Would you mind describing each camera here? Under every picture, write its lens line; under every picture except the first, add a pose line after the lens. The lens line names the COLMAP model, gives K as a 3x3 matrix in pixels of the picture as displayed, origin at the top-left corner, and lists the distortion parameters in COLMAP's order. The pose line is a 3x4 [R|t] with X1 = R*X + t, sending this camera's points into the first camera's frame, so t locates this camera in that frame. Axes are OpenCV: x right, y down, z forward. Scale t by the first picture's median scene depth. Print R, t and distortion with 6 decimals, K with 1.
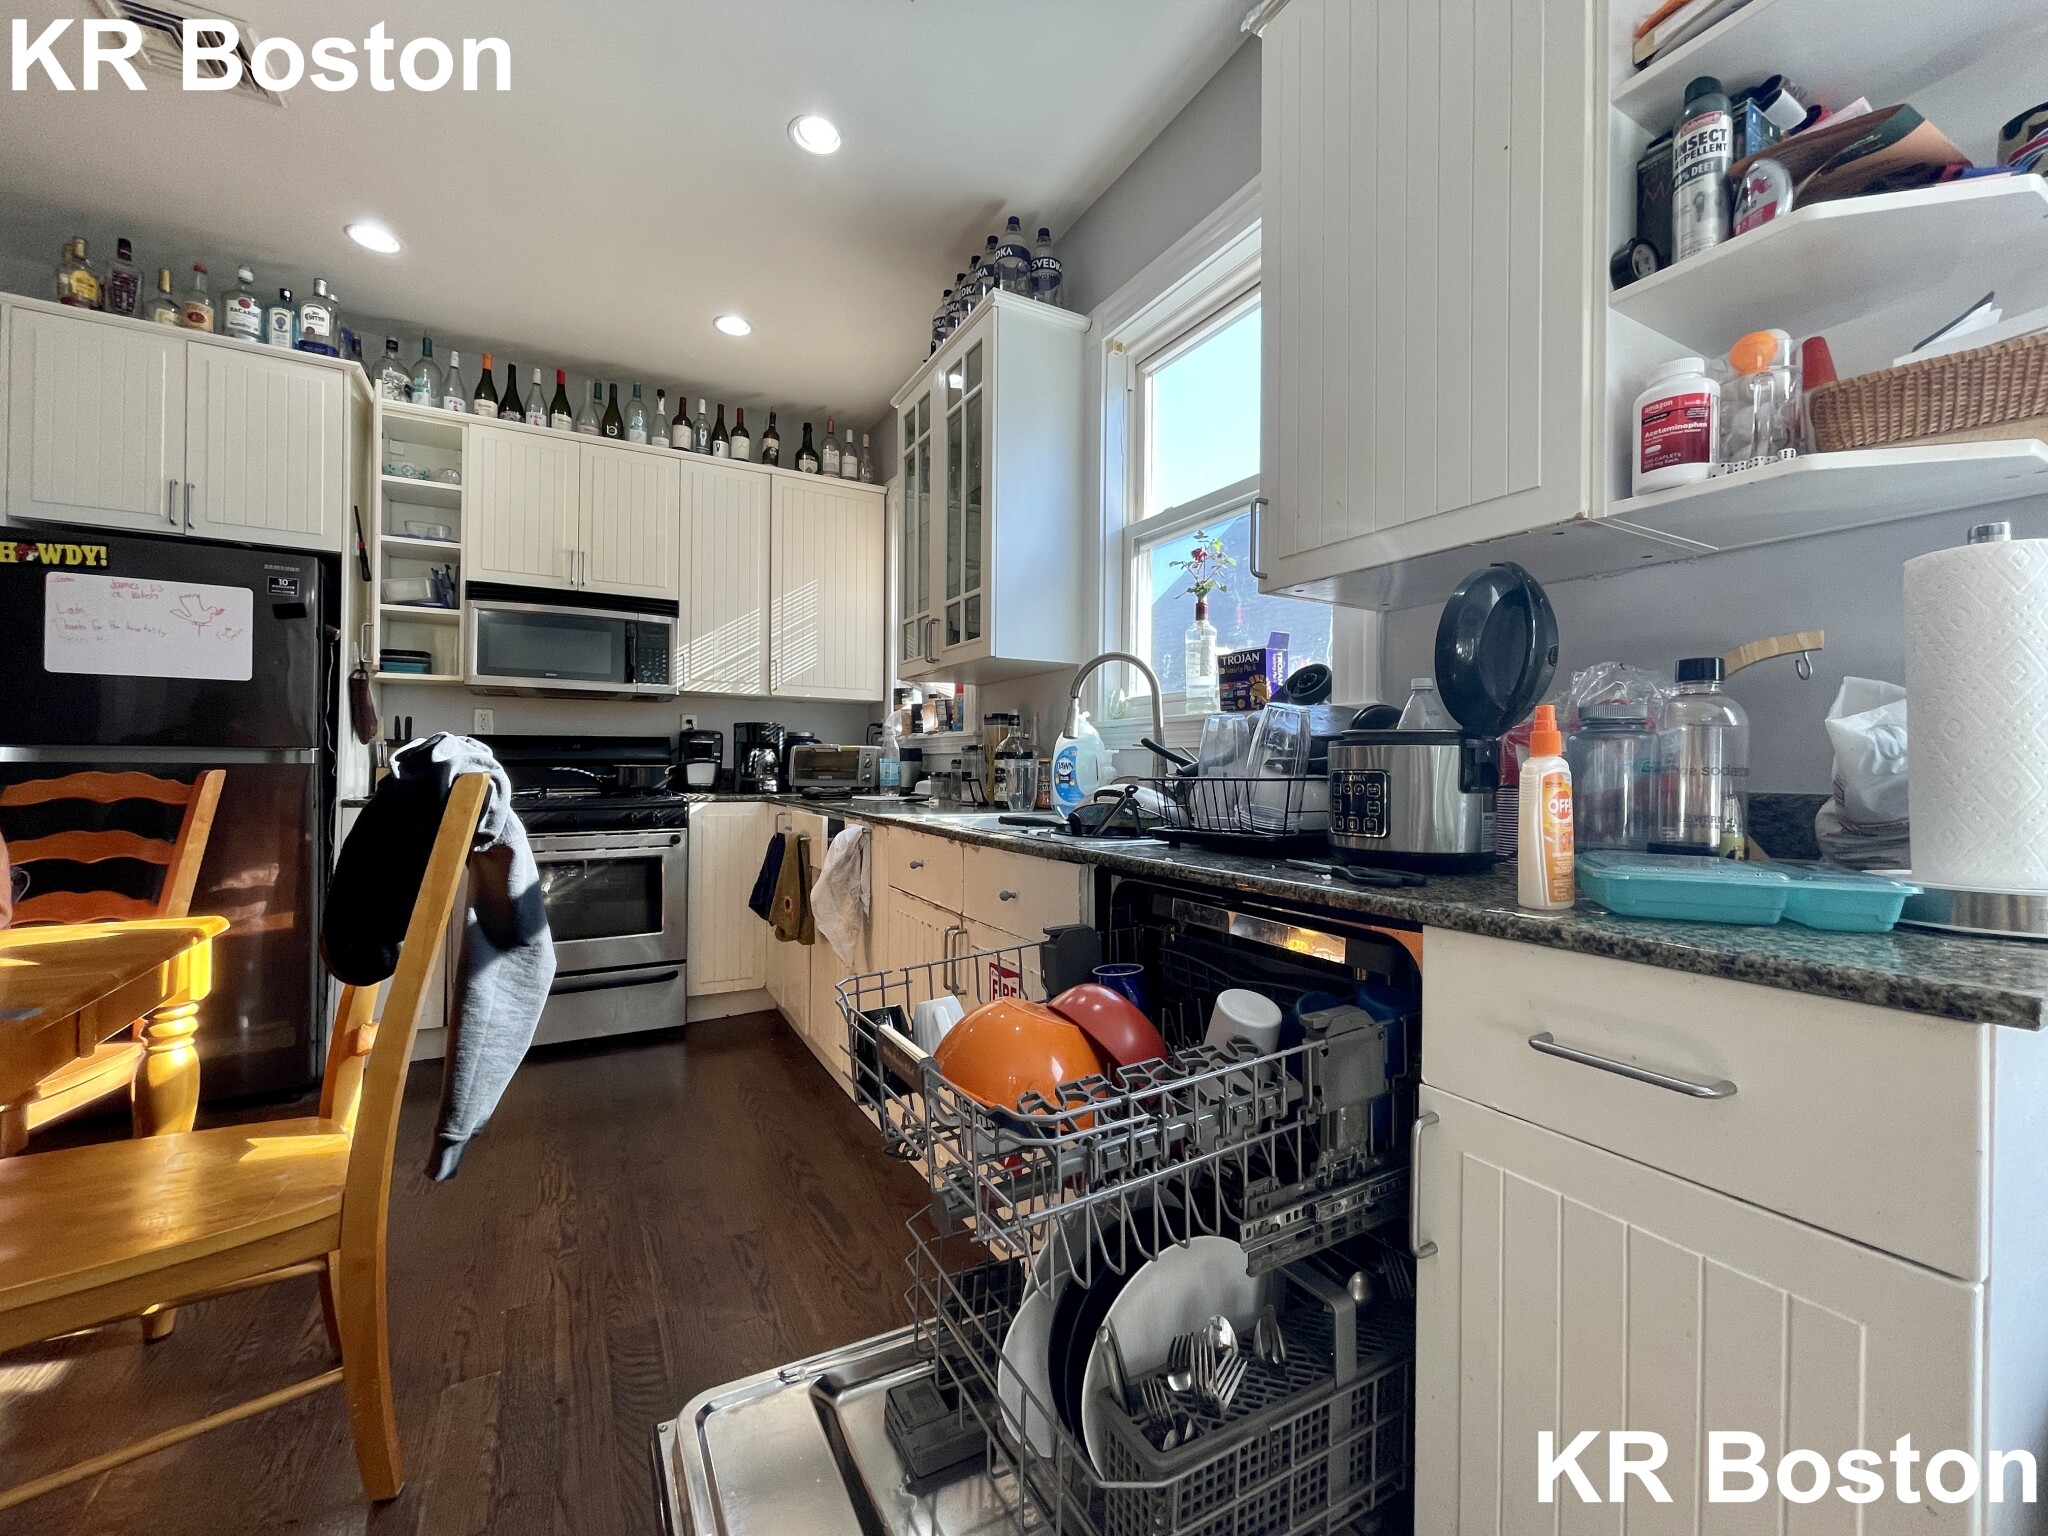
lens RADIAL K [[838.3, 0, 1022.7], [0, 838.3, 766.0], [0, 0, 1]] dist [-0.003257, 0.000487]
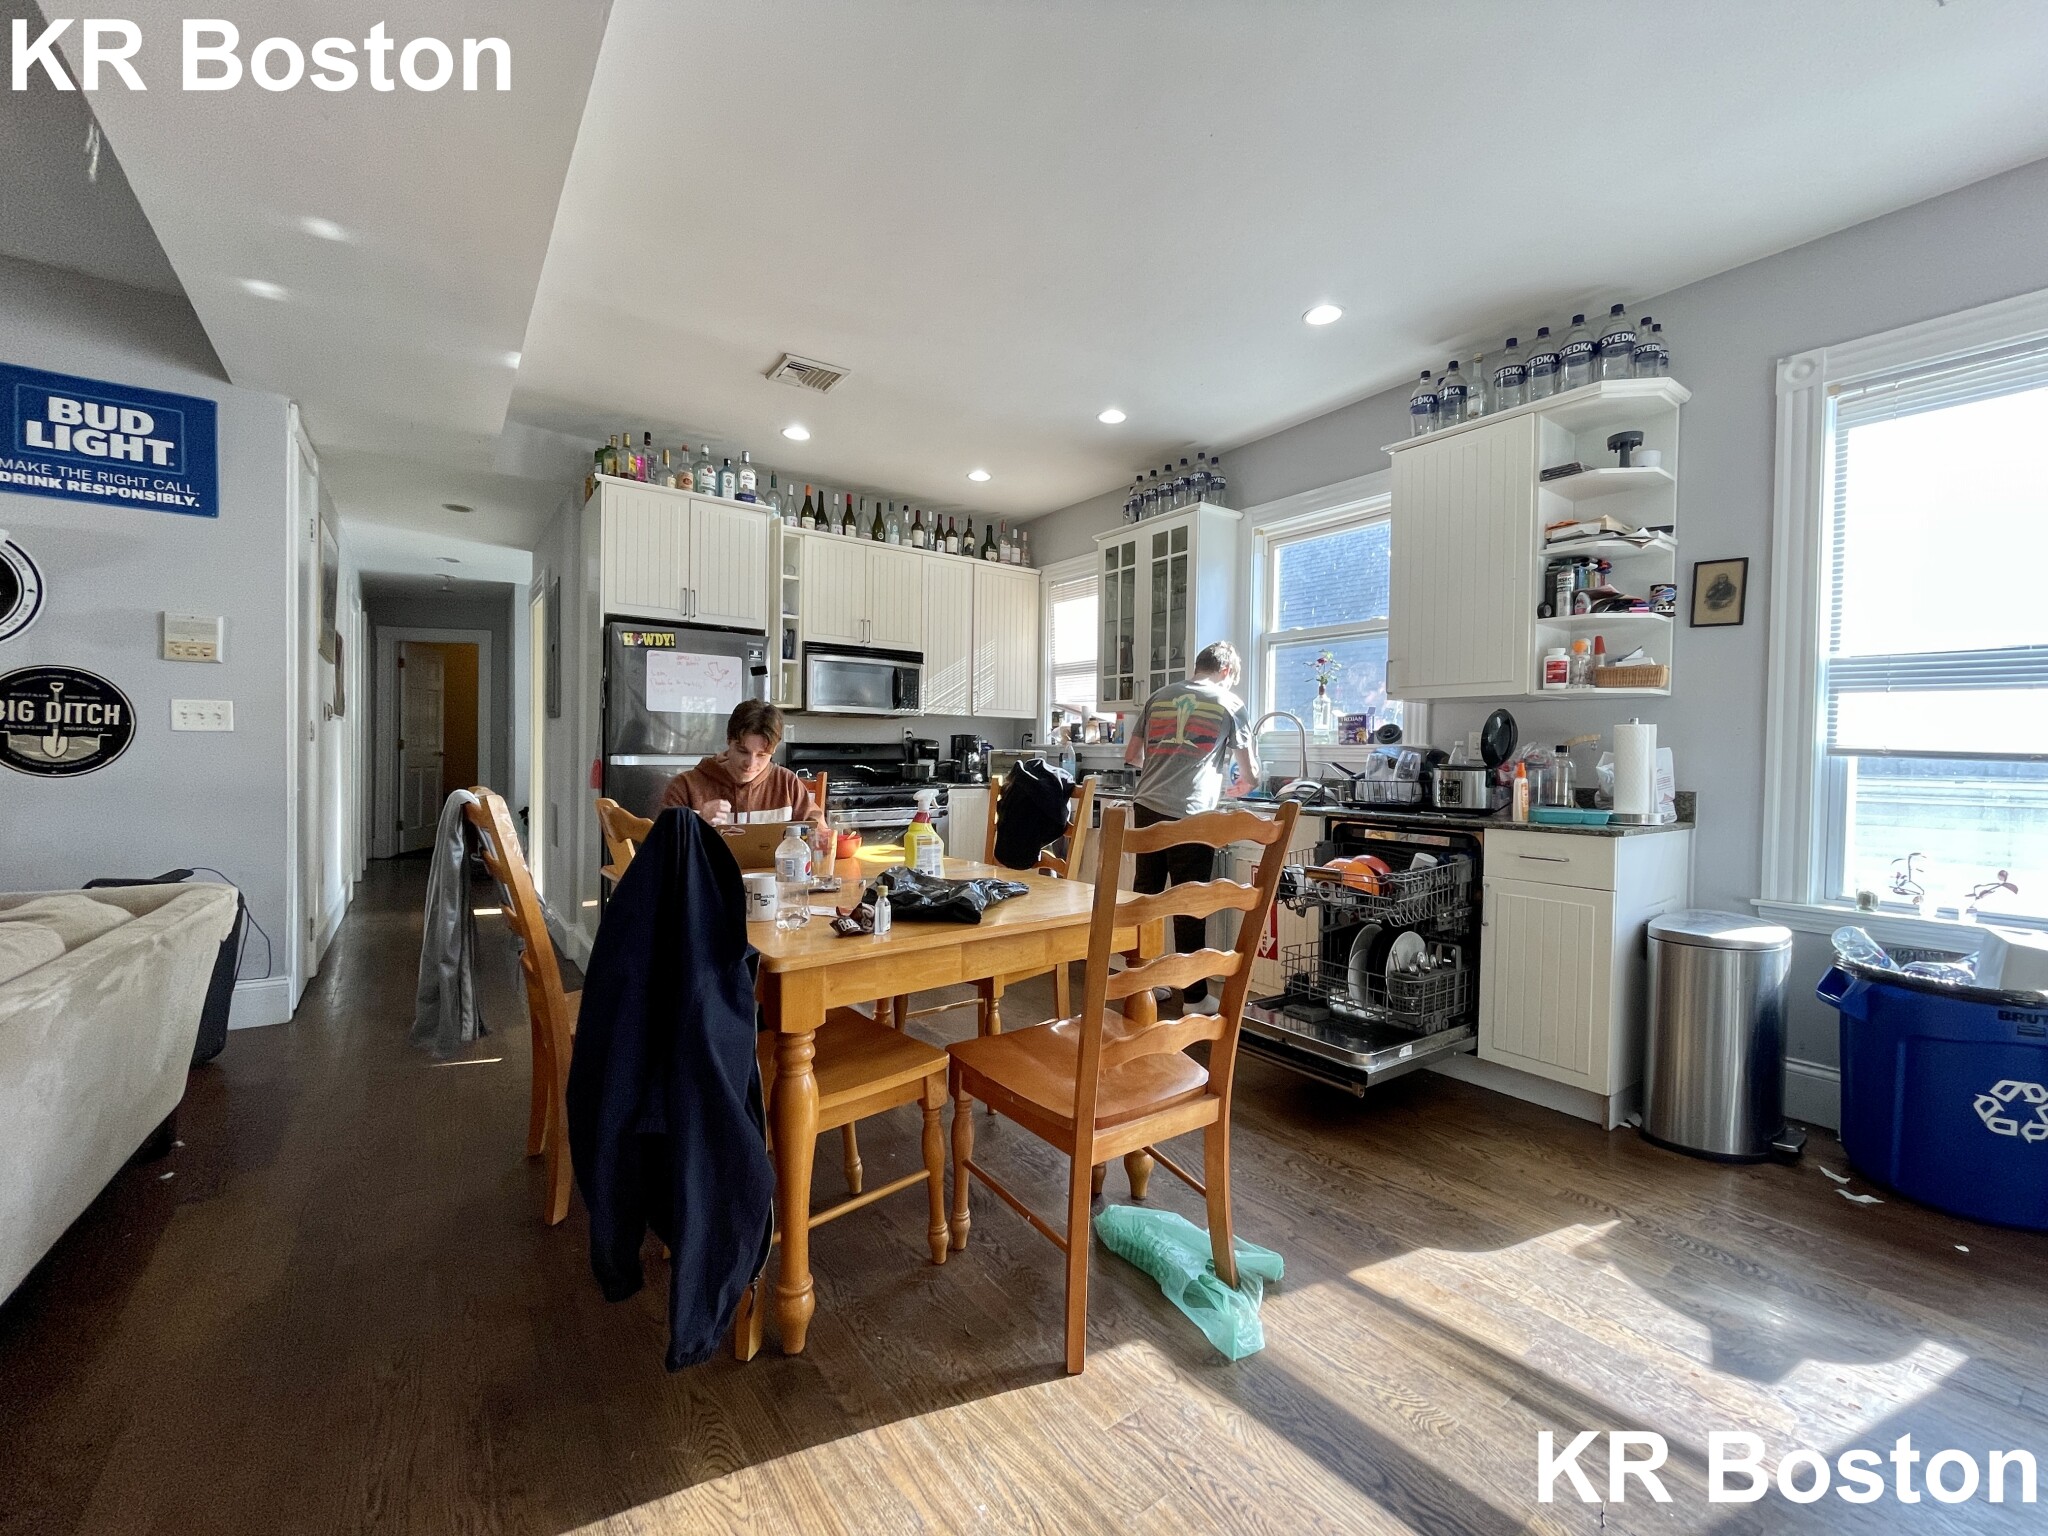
lens RADIAL K [[838.3, 0, 1024.6], [0, 838.3, 767.2], [0, 0, 1]] dist [-0.003257, 0.000487]
pose [[0.993191, 0.005035, 0.116386, -0.598831], [-0.007003, 0.999839, 0.016507, -0.031735], [-0.116284, -0.017210, 0.993067, -0.724389]]
